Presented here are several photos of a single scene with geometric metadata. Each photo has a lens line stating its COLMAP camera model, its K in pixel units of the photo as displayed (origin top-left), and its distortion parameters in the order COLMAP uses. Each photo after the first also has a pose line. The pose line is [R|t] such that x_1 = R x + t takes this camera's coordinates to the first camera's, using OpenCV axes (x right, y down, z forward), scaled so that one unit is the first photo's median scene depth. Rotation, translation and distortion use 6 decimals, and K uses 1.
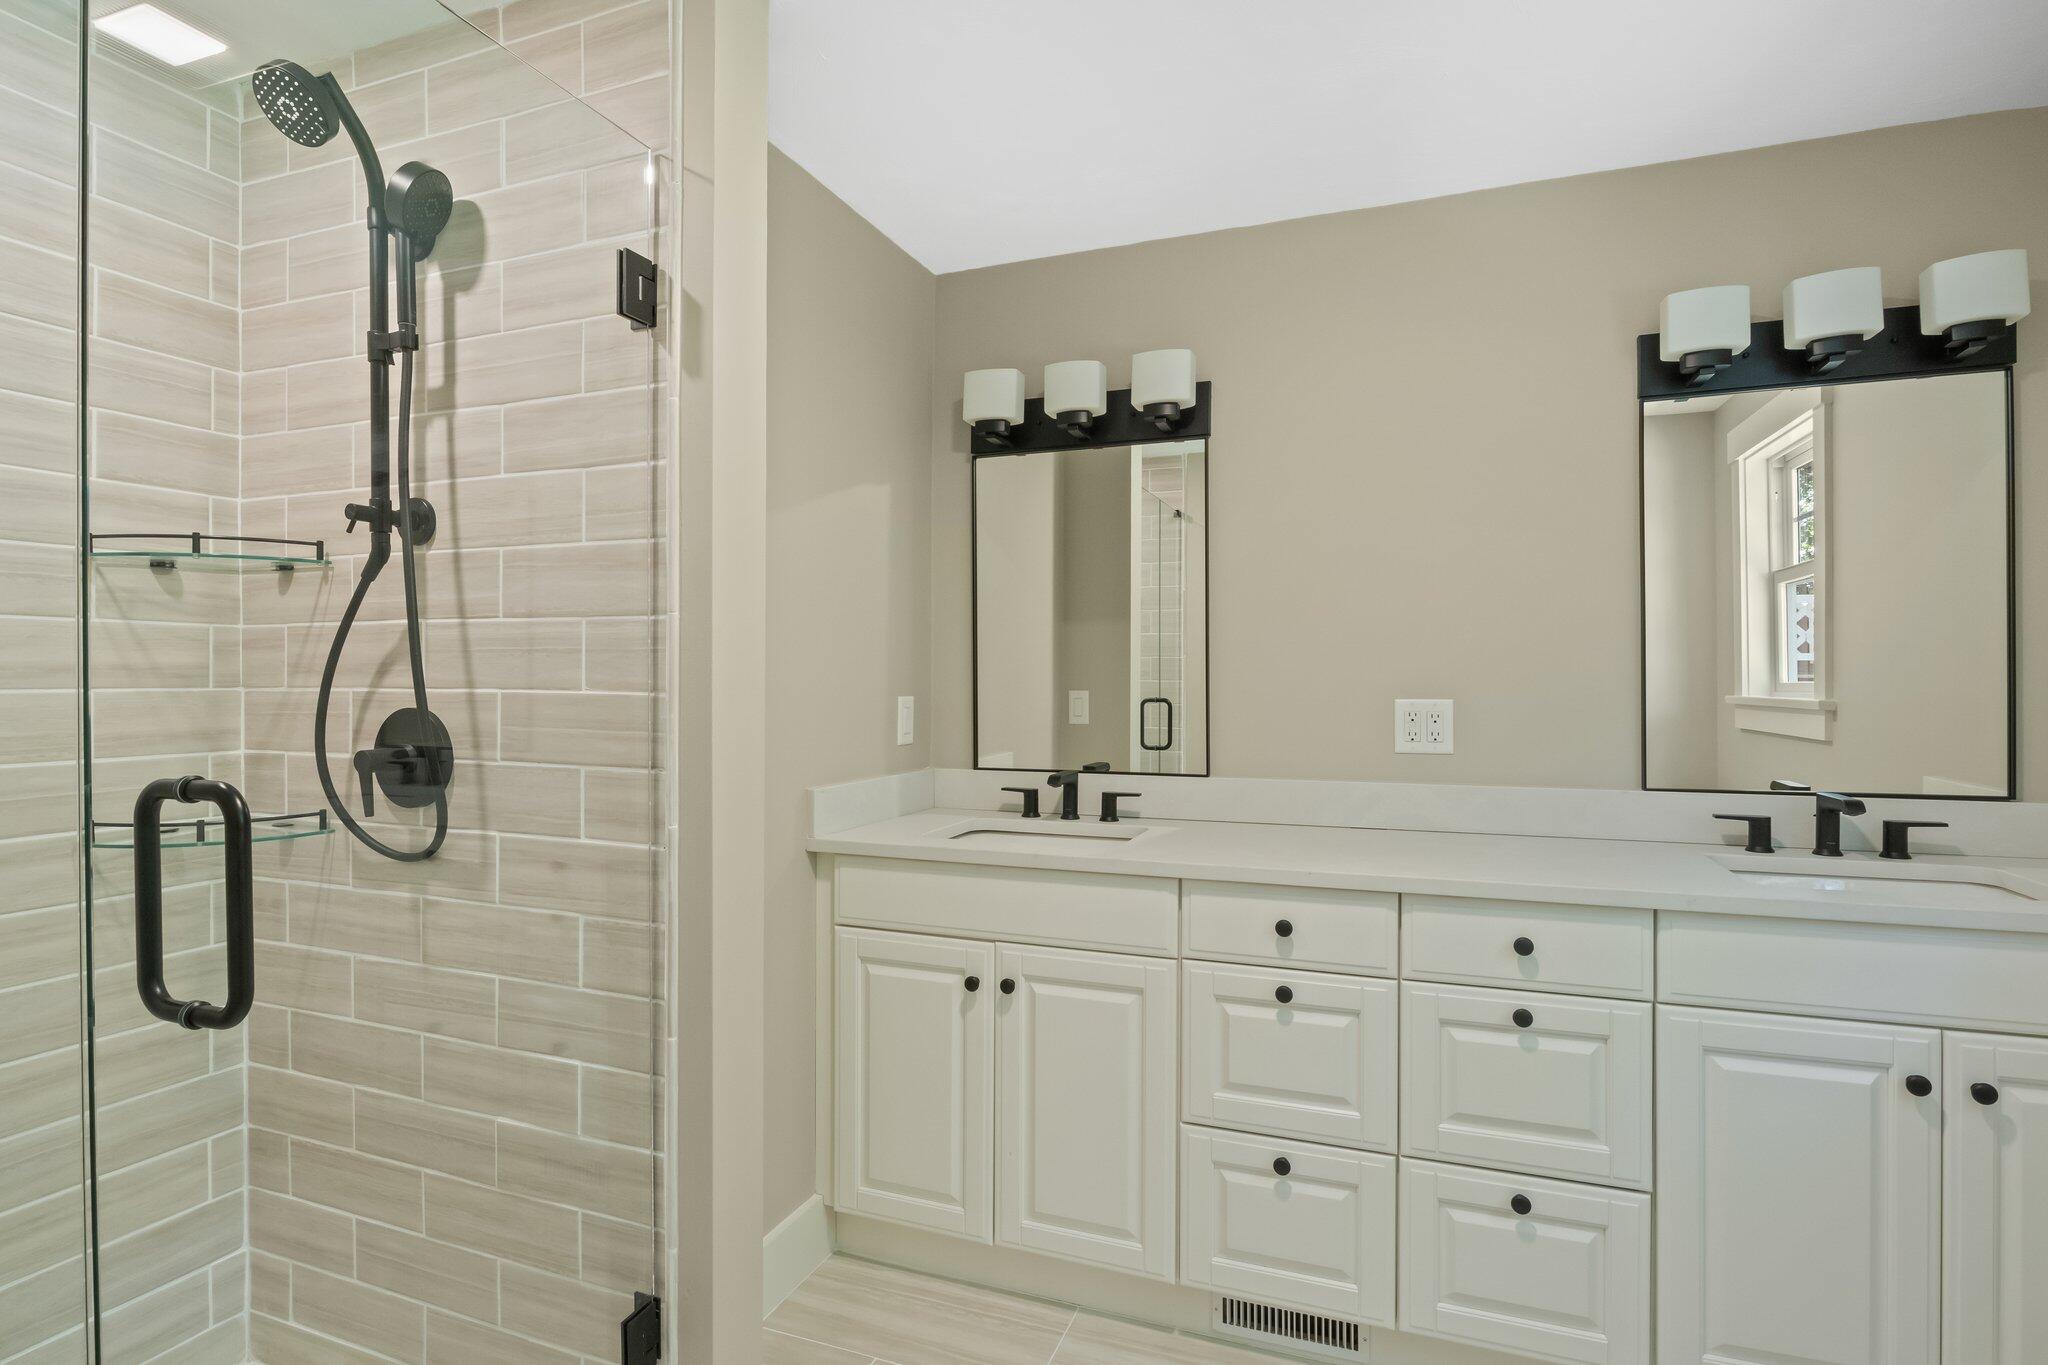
lens RADIAL K [[1027.0, 0, 1024.0], [0, 1027.0, 682.5], [0, 0, 1]] dist [-0.000515, 0.000075]
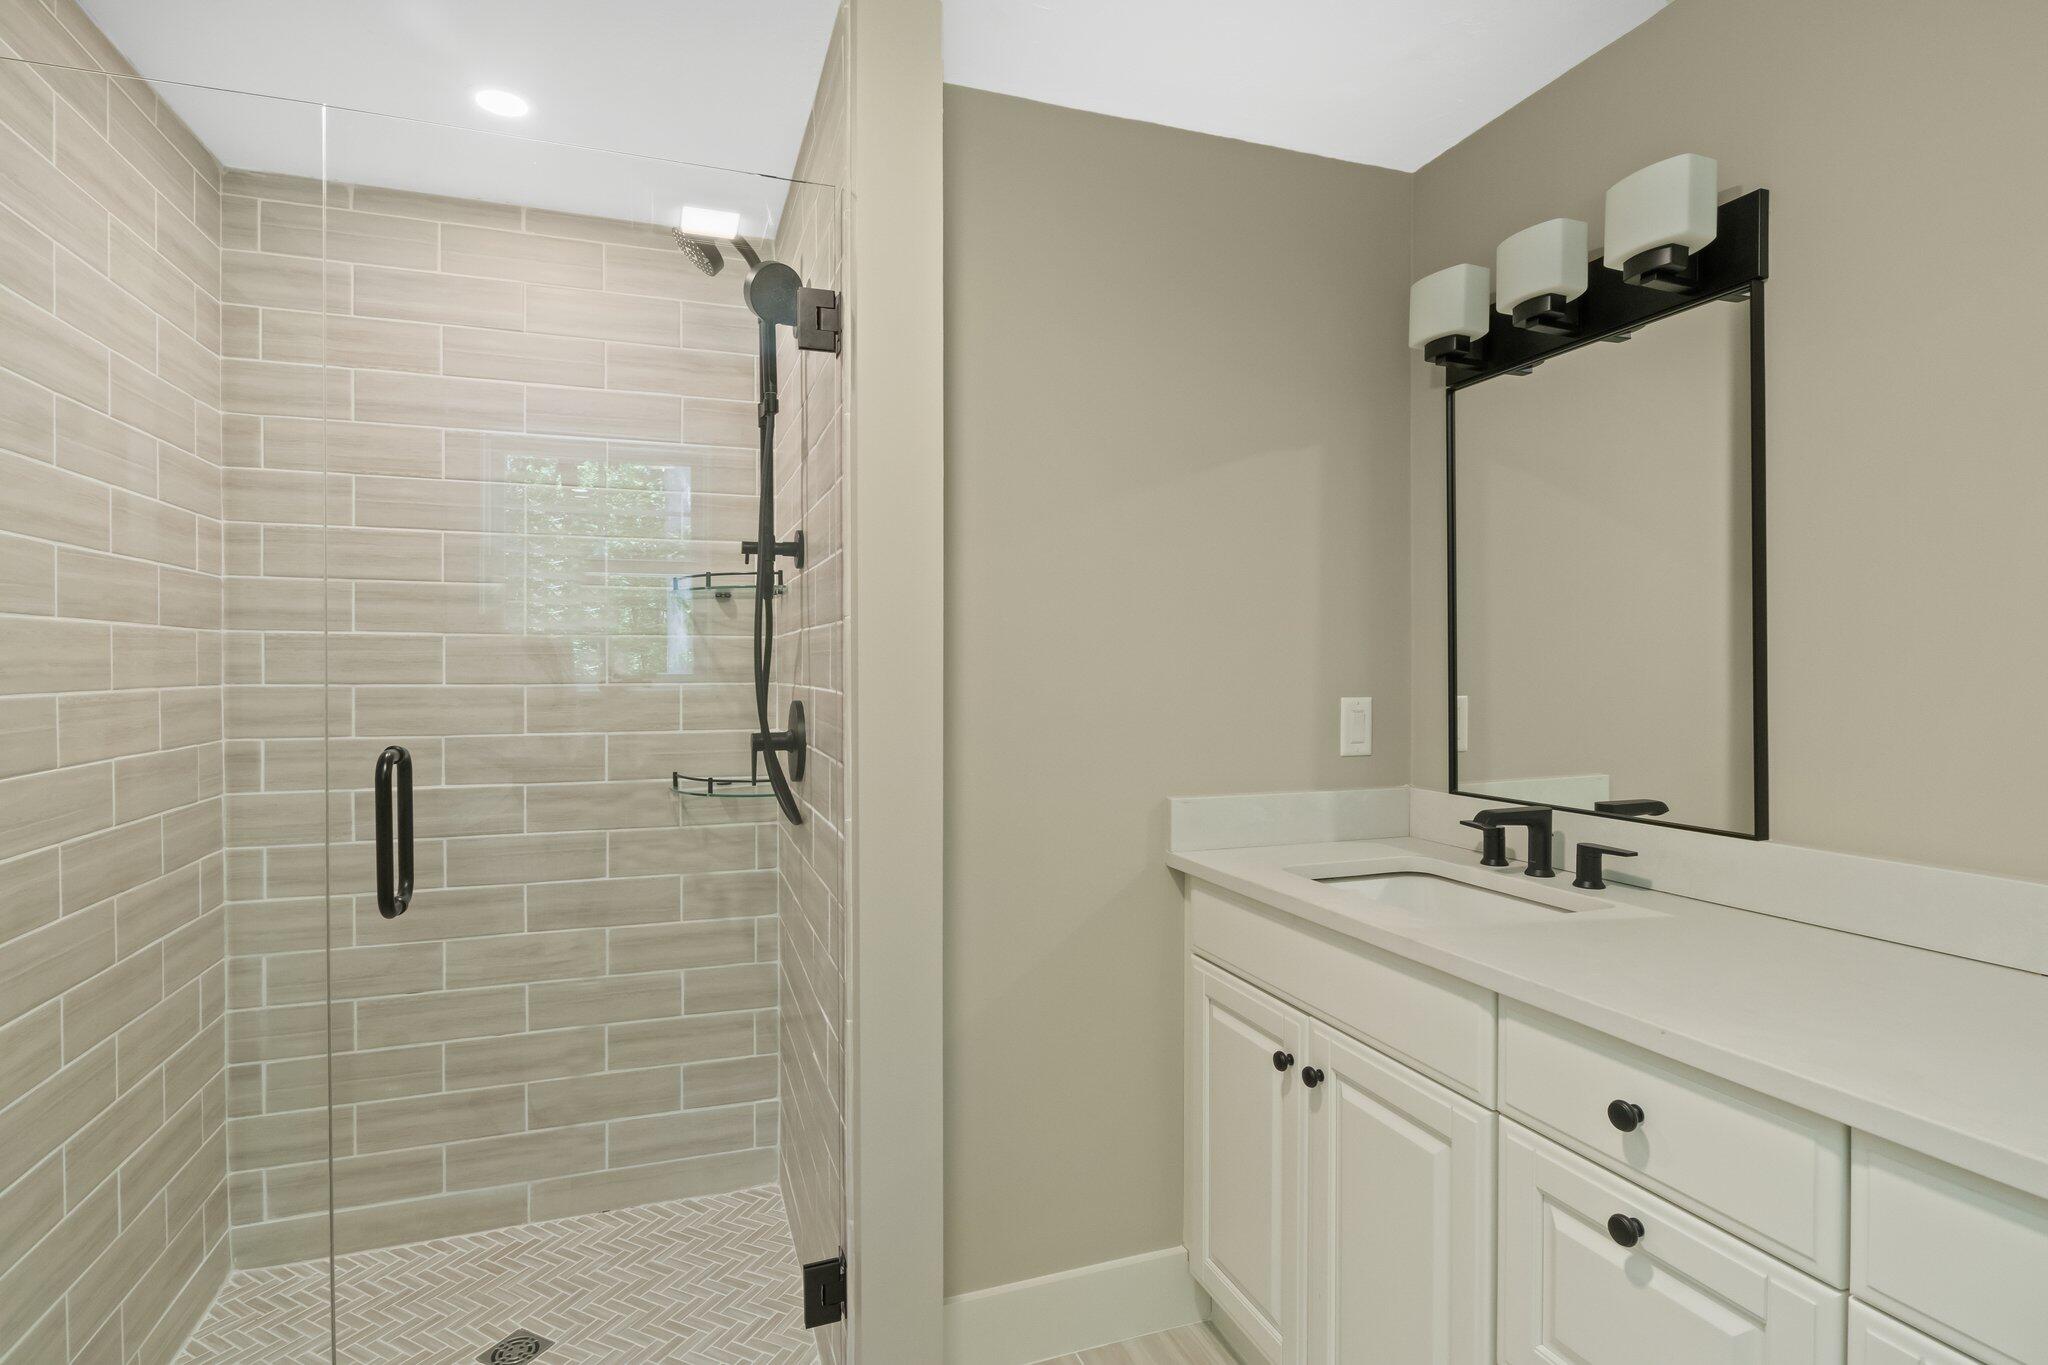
lens RADIAL K [[1017.8, 0, 1019.5], [0, 1017.8, 671.9], [0, 0, 1]] dist [-0.000967, 0.000459]
pose [[0.658532, 0.002431, -0.752549, 0.384899], [-0.000984, 0.999997, 0.002370, -0.010656], [0.752552, -0.000820, 0.658532, 0.304682]]
